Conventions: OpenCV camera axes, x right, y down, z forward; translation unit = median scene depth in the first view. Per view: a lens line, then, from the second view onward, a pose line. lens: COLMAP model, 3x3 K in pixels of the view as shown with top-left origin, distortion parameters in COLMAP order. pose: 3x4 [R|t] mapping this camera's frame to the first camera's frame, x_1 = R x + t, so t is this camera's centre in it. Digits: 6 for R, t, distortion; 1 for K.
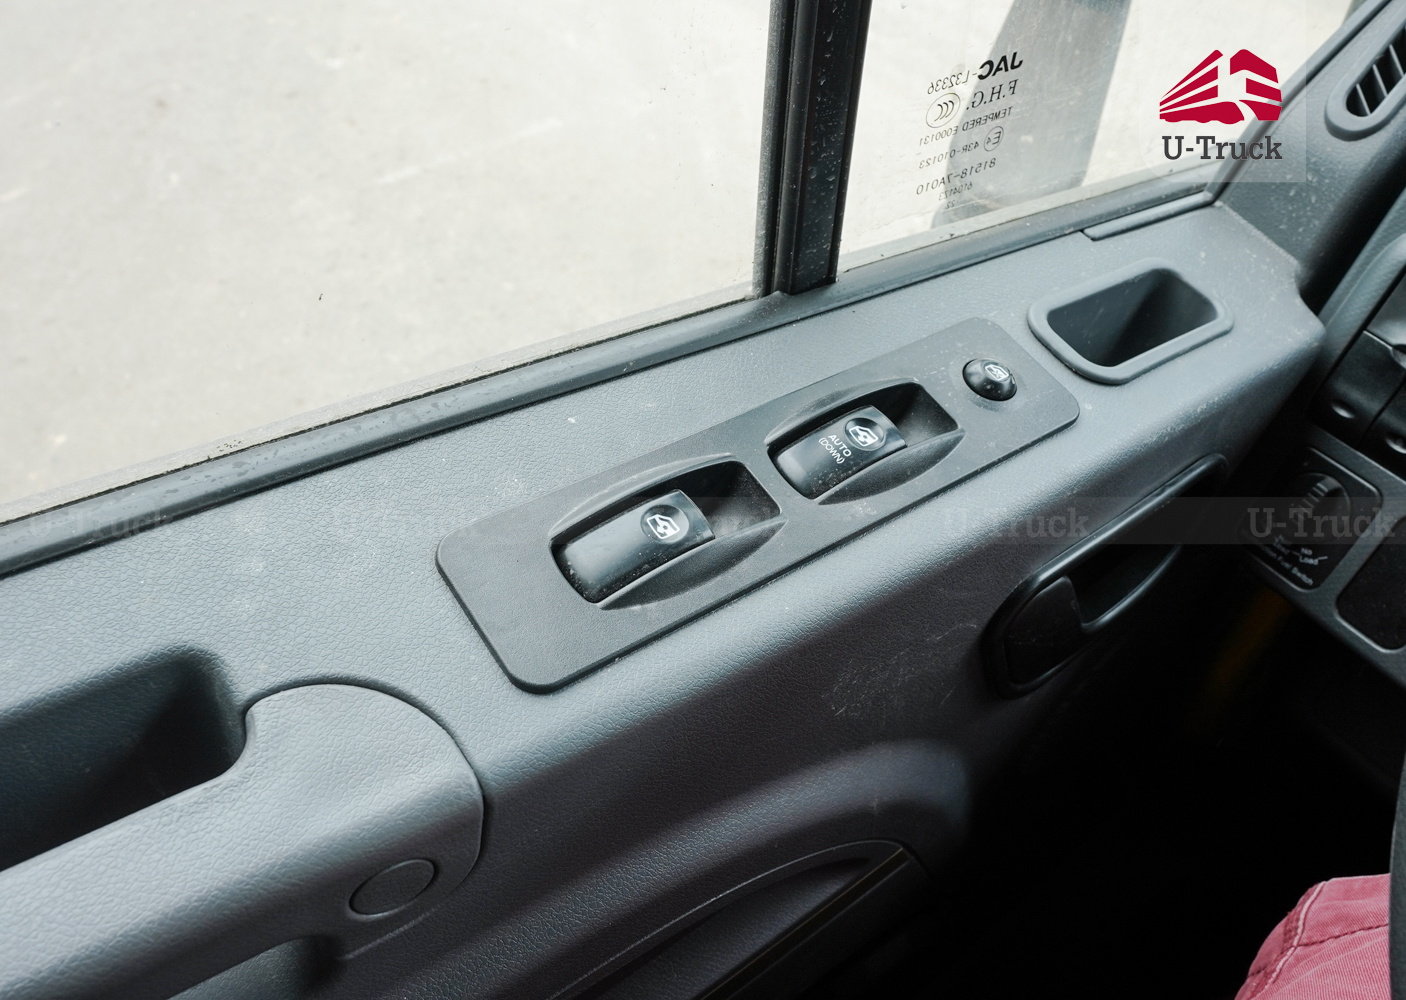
lens RADIAL K [[1119.0, 0, 696.9], [0, 1119.0, 496.0], [0, 0, 1]] dist [-0.015609, 0.008330]
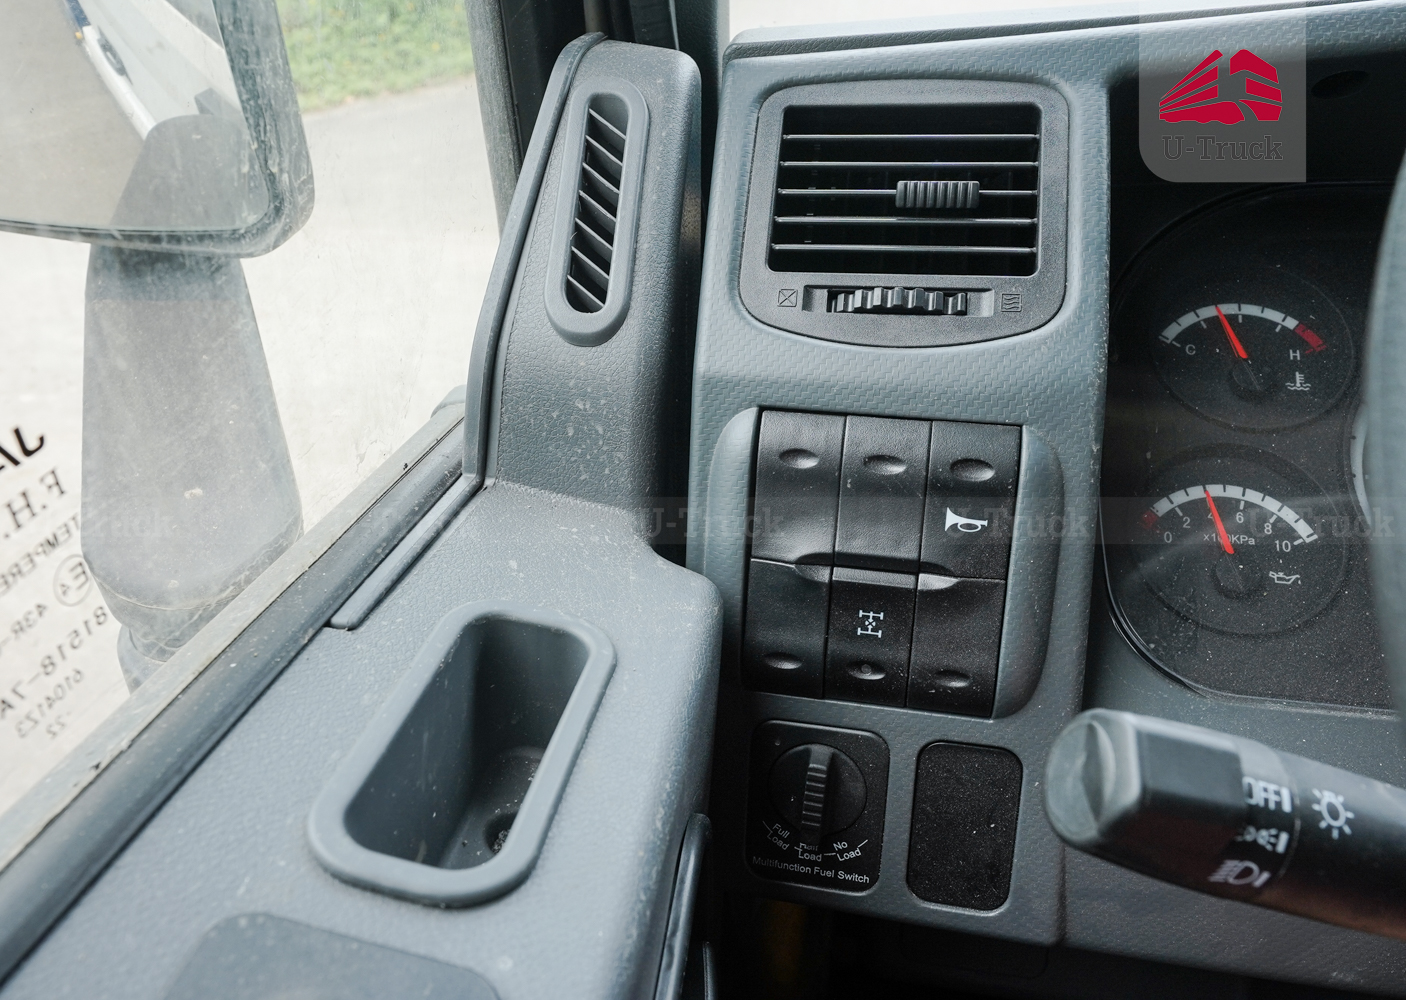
lens RADIAL K [[1119.0, 0, 703.1], [0, 1119.0, 504.8], [0, 0, 1]] dist [-0.015609, 0.008330]
pose [[0.724951, -0.411416, 0.552433, 0.185009], [0.522280, 0.851221, -0.051448, -0.154792], [-0.449076, 0.325822, 0.831968, 0.389704]]
